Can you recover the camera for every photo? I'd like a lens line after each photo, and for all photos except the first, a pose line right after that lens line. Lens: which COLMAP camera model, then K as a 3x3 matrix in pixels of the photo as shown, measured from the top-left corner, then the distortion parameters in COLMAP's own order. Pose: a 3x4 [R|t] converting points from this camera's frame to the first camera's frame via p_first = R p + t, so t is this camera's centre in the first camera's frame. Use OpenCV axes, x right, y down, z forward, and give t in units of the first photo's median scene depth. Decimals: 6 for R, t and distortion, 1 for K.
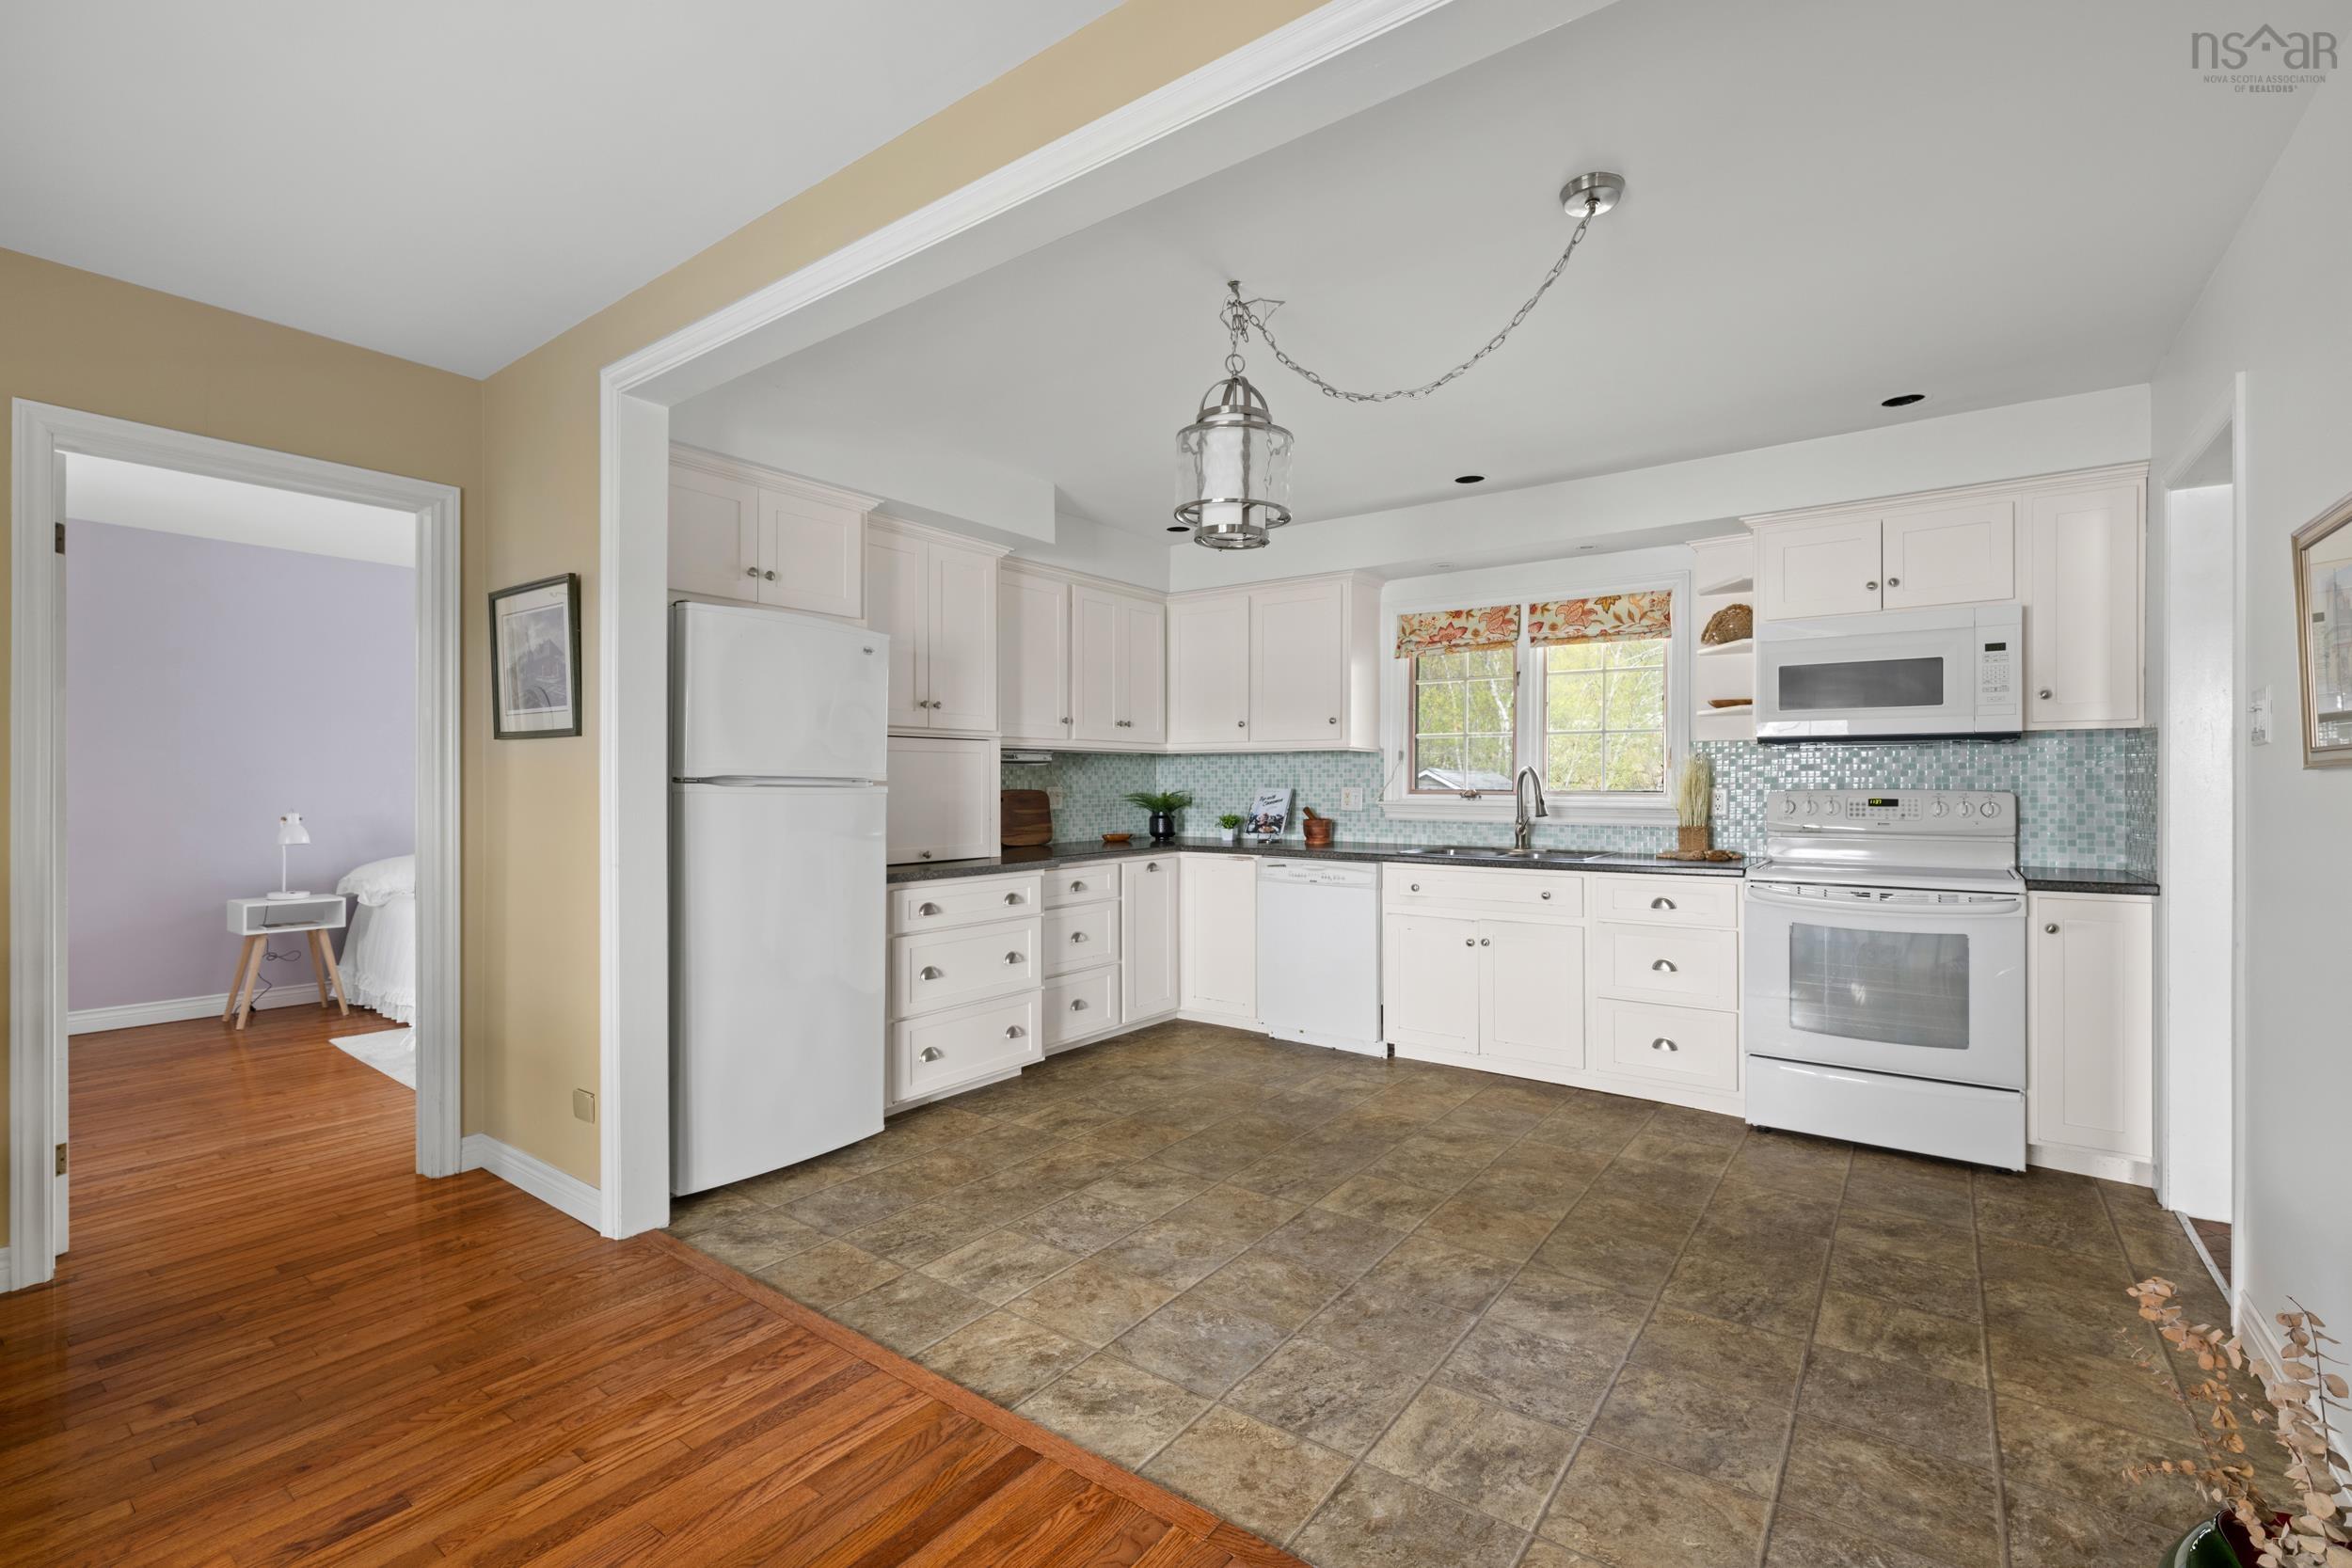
lens RADIAL K [[1030.2, 0, 1176.0], [0, 1030.2, 784.0], [0, 0, 1]] dist [0.000465, 0.000092]
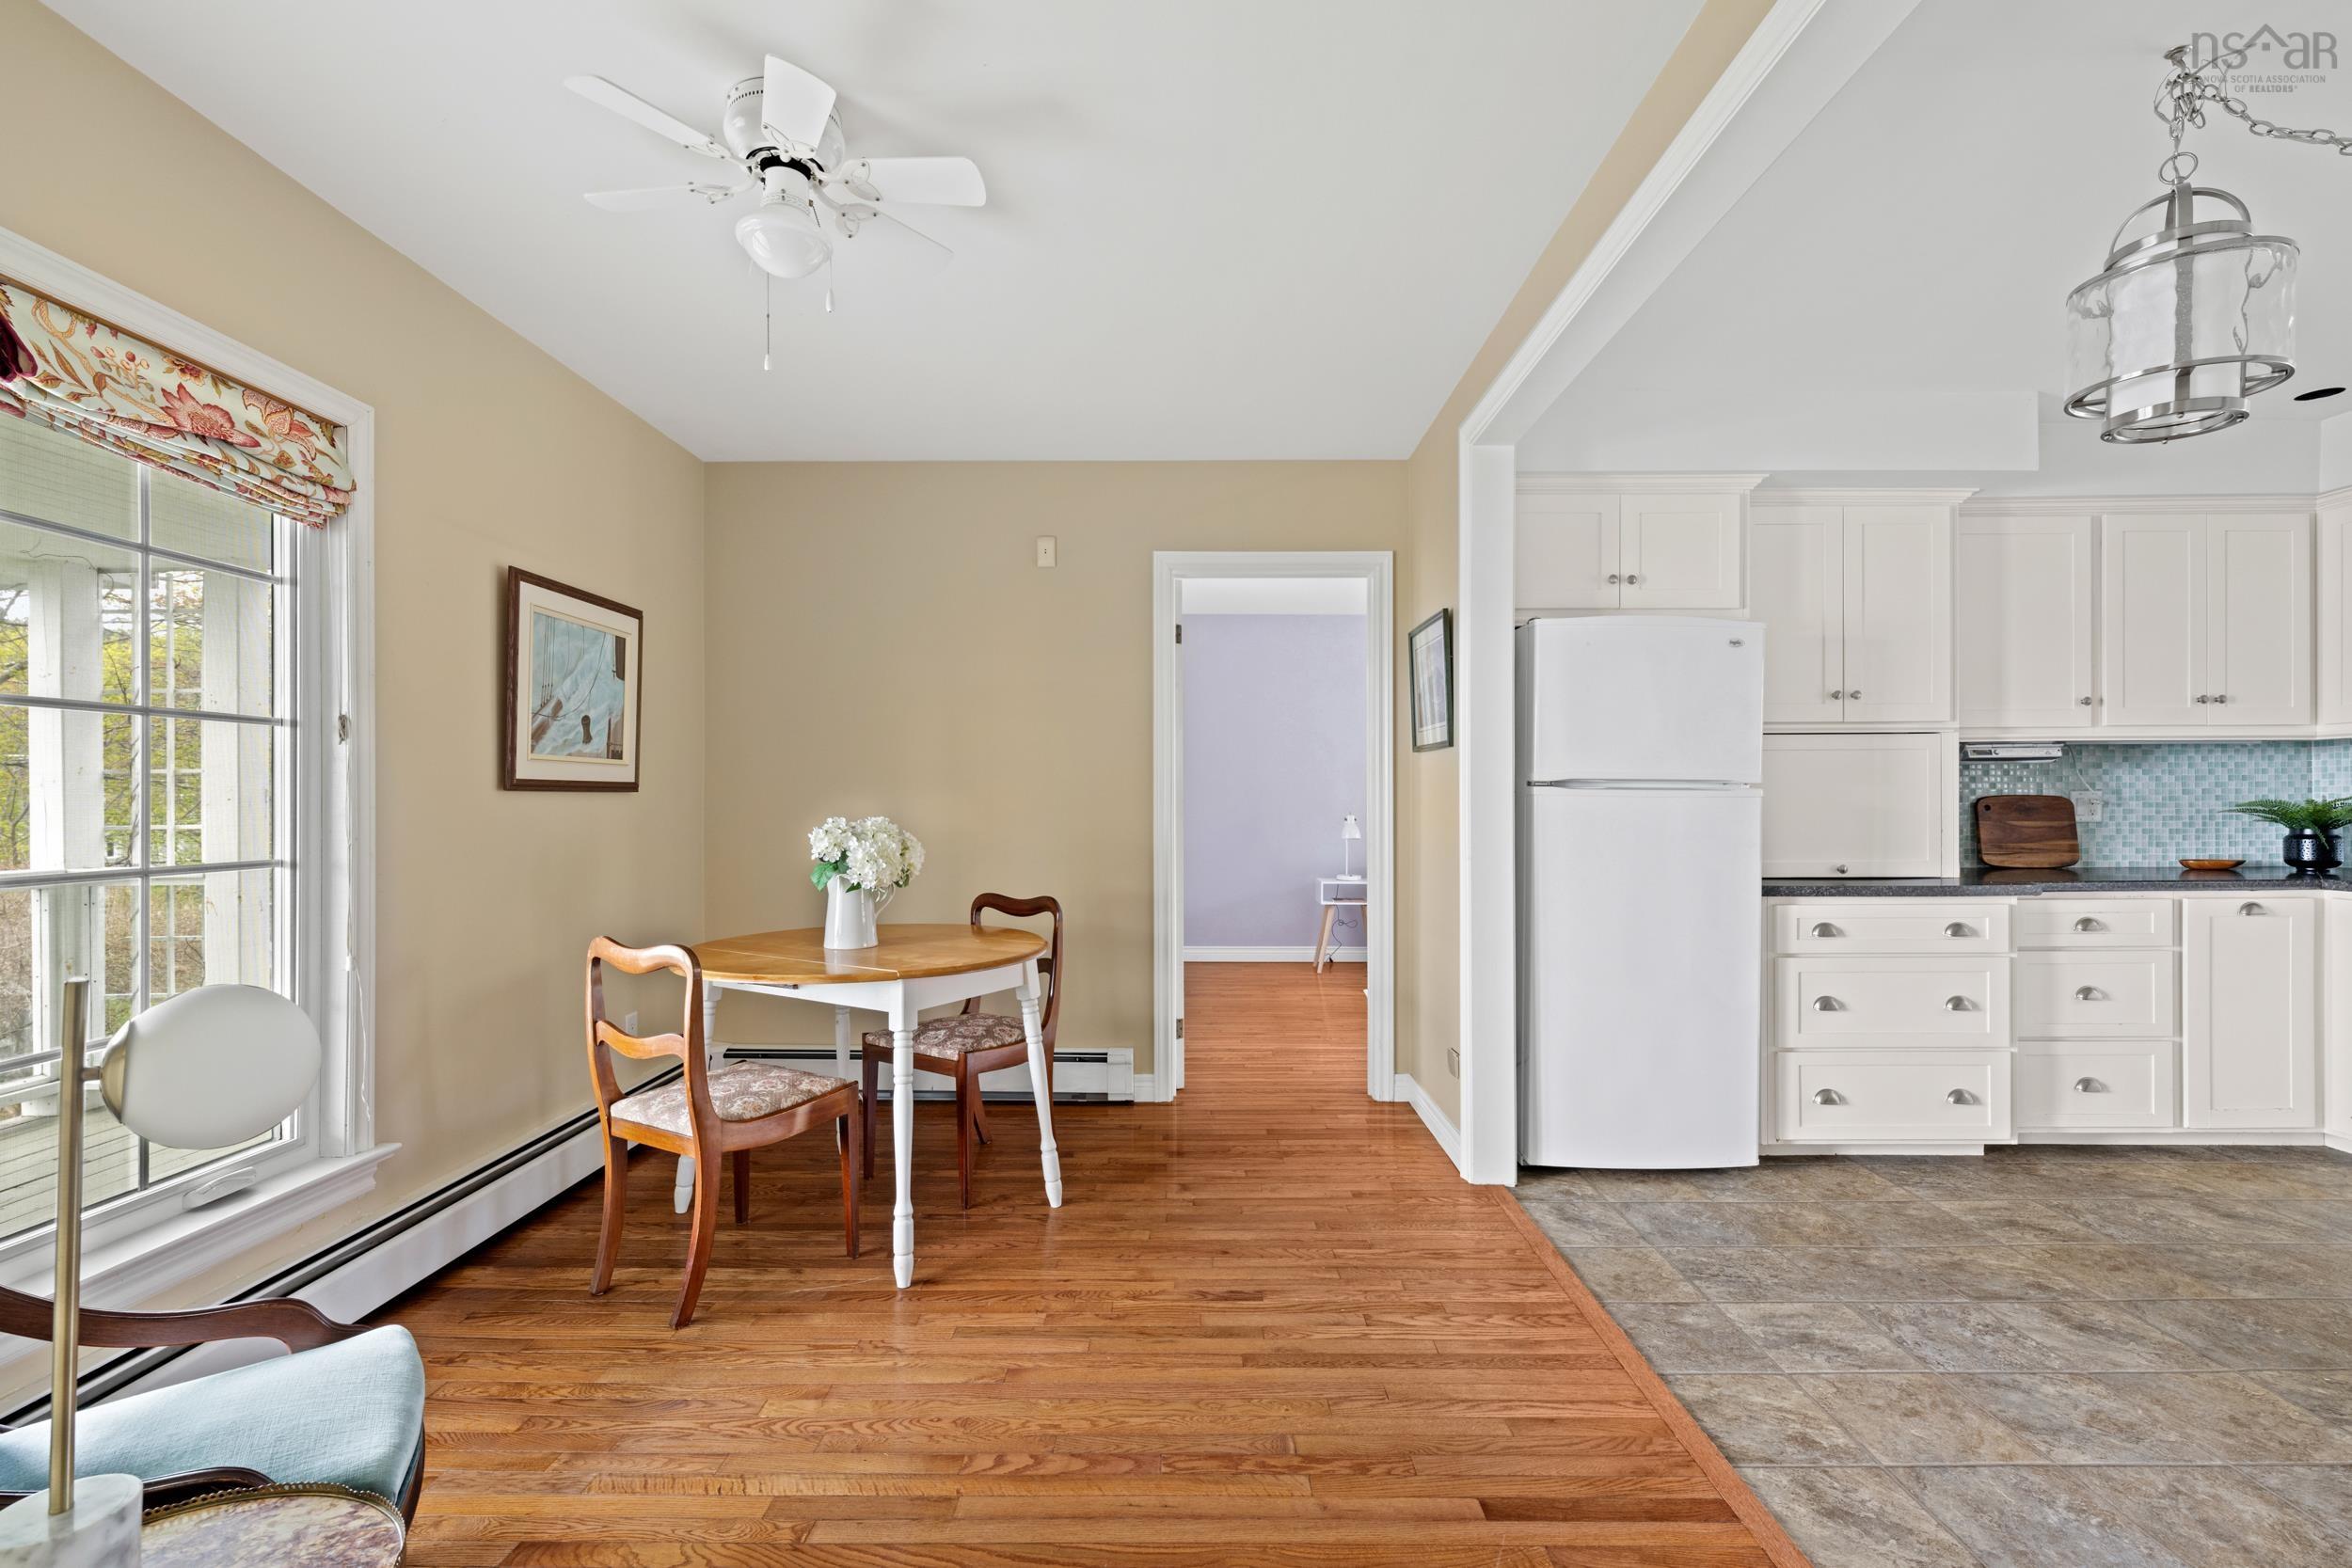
lens RADIAL K [[1072.5, 0, 1182.9], [0, 1072.5, 804.1], [0, 0, 1]] dist [0.000109, 0.000060]
pose [[0.591046, 0.003702, -0.806629, 0.219878], [0.002155, 0.999979, 0.006169, 0.010343], [0.806635, -0.005385, 0.591025, 0.033855]]
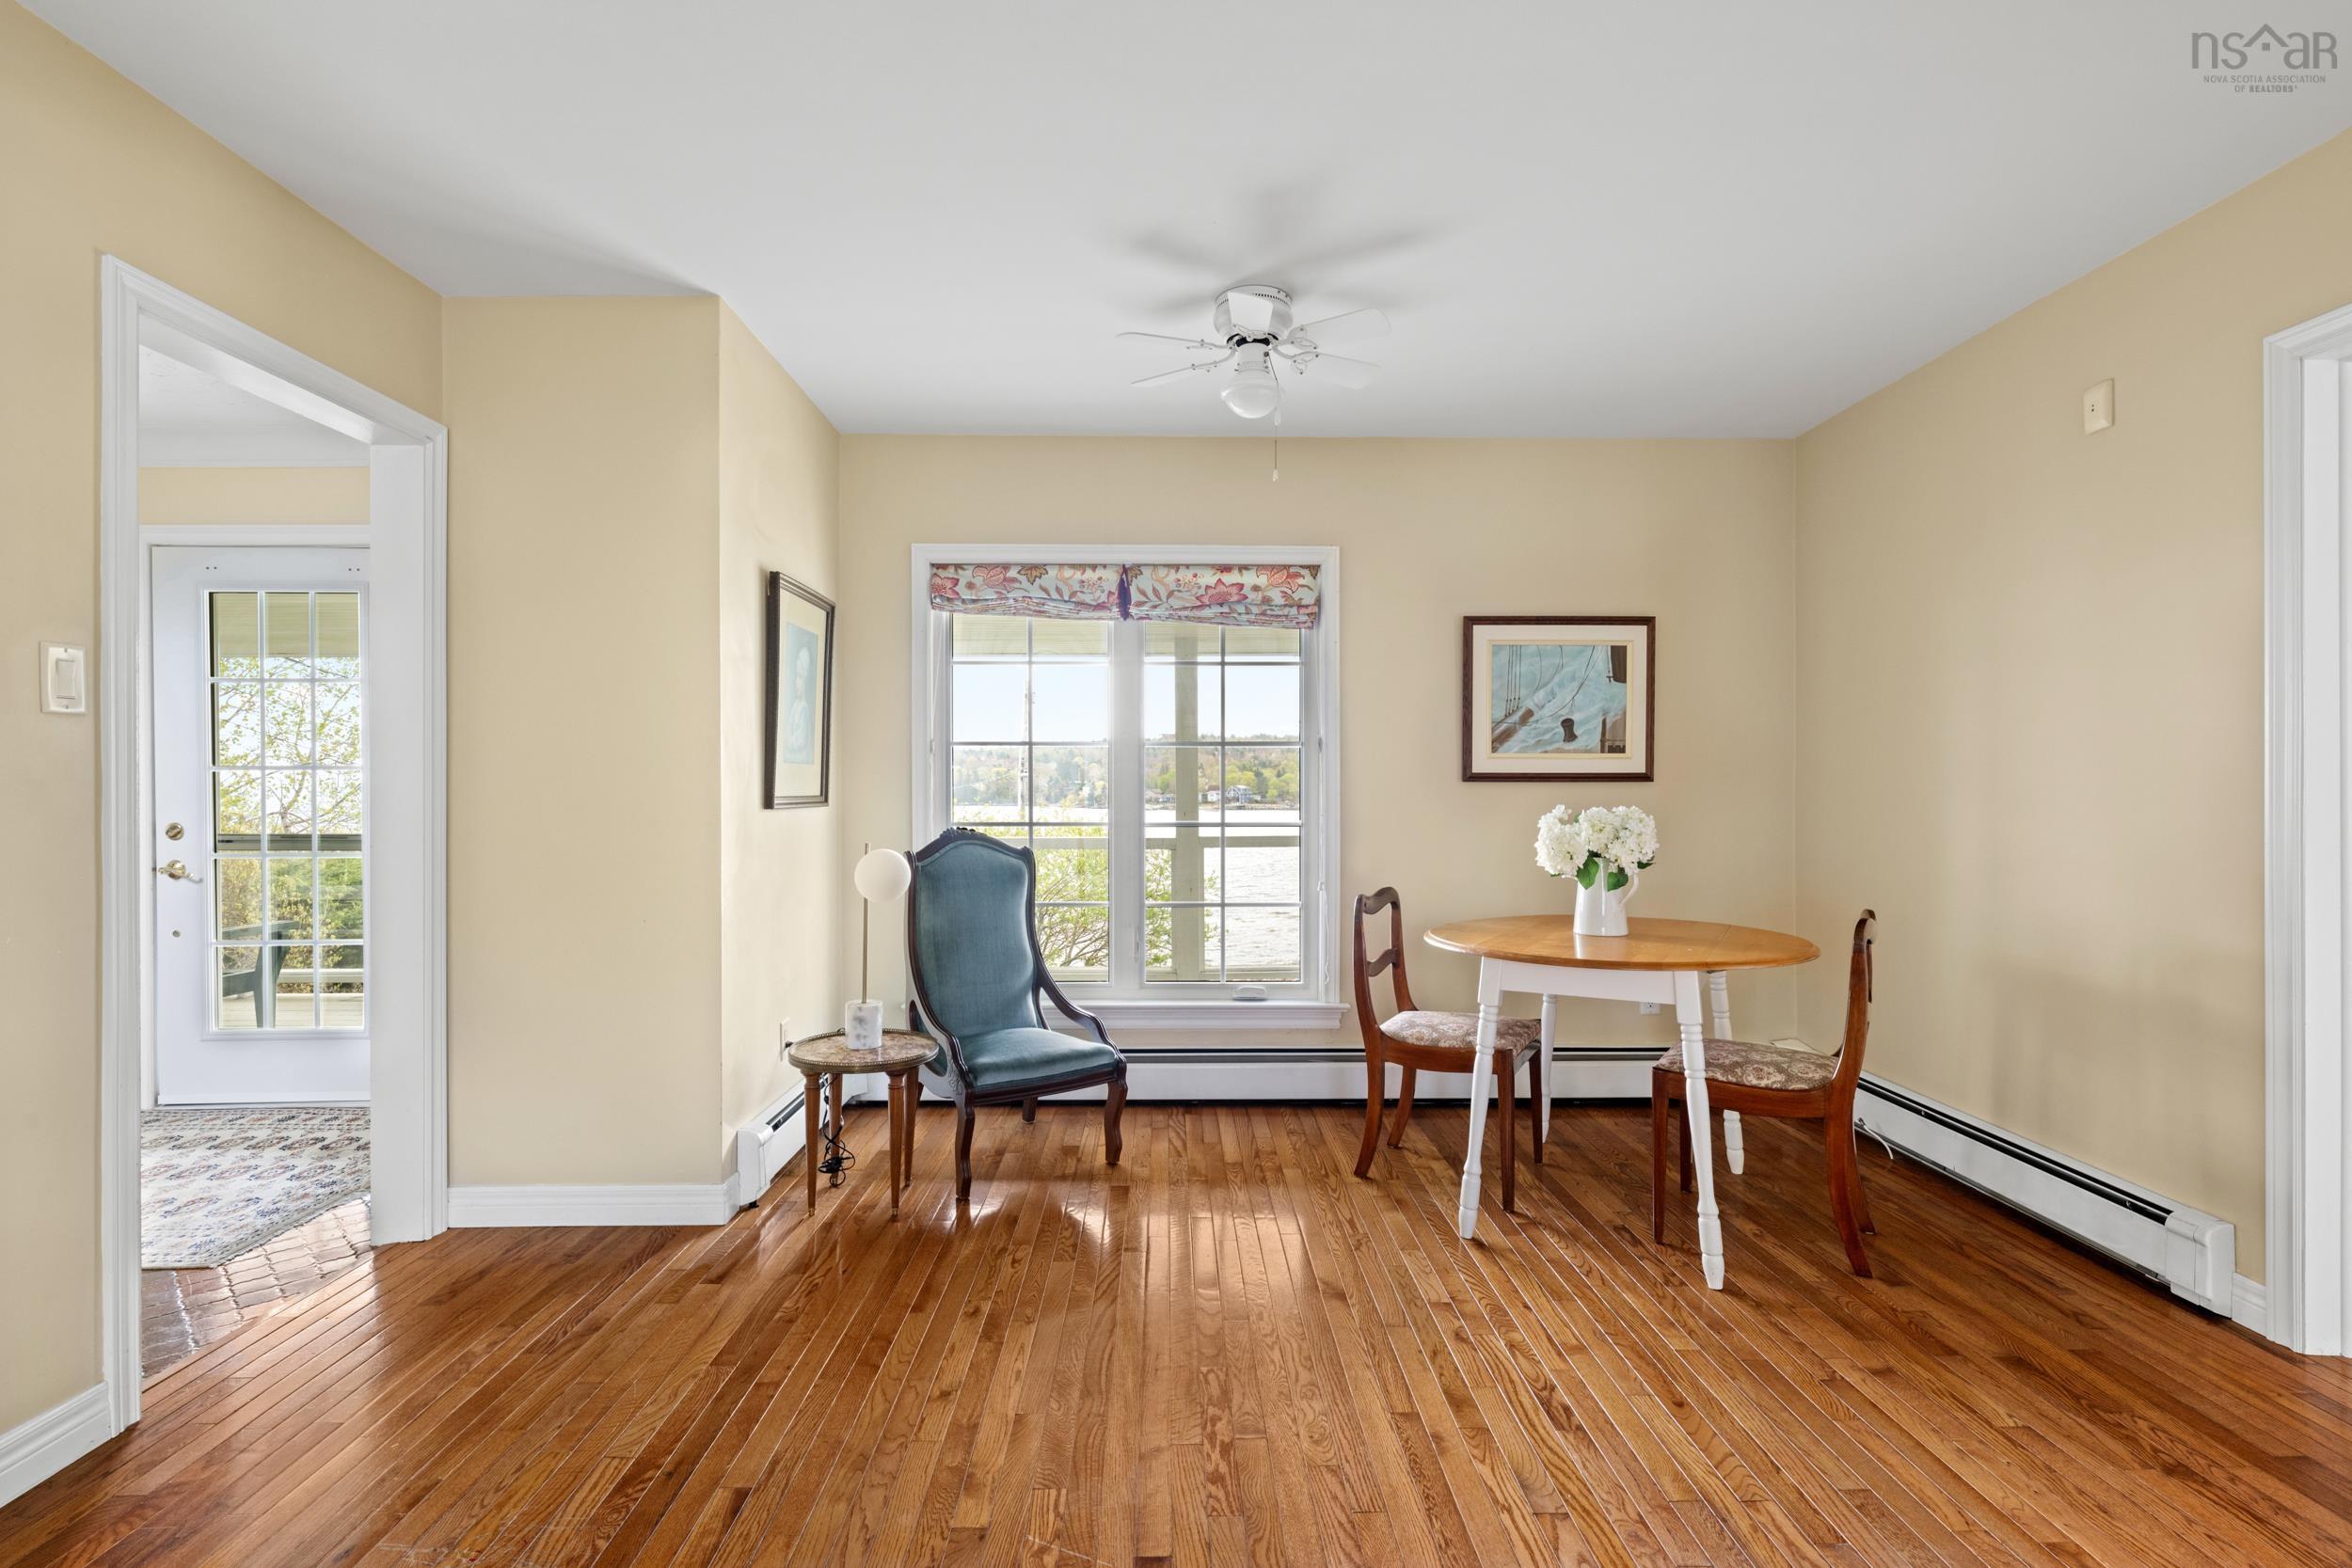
lens RADIAL K [[1084.3, 0, 1176.0], [0, 1084.3, 784.0], [0, 0, 1]] dist [0.000534, 0.000120]
pose [[-0.797928, -0.005699, -0.602726, 0.161967], [-0.000661, 0.999963, -0.008579, 0.018056], [0.602753, -0.006447, -0.797902, 1.006838]]
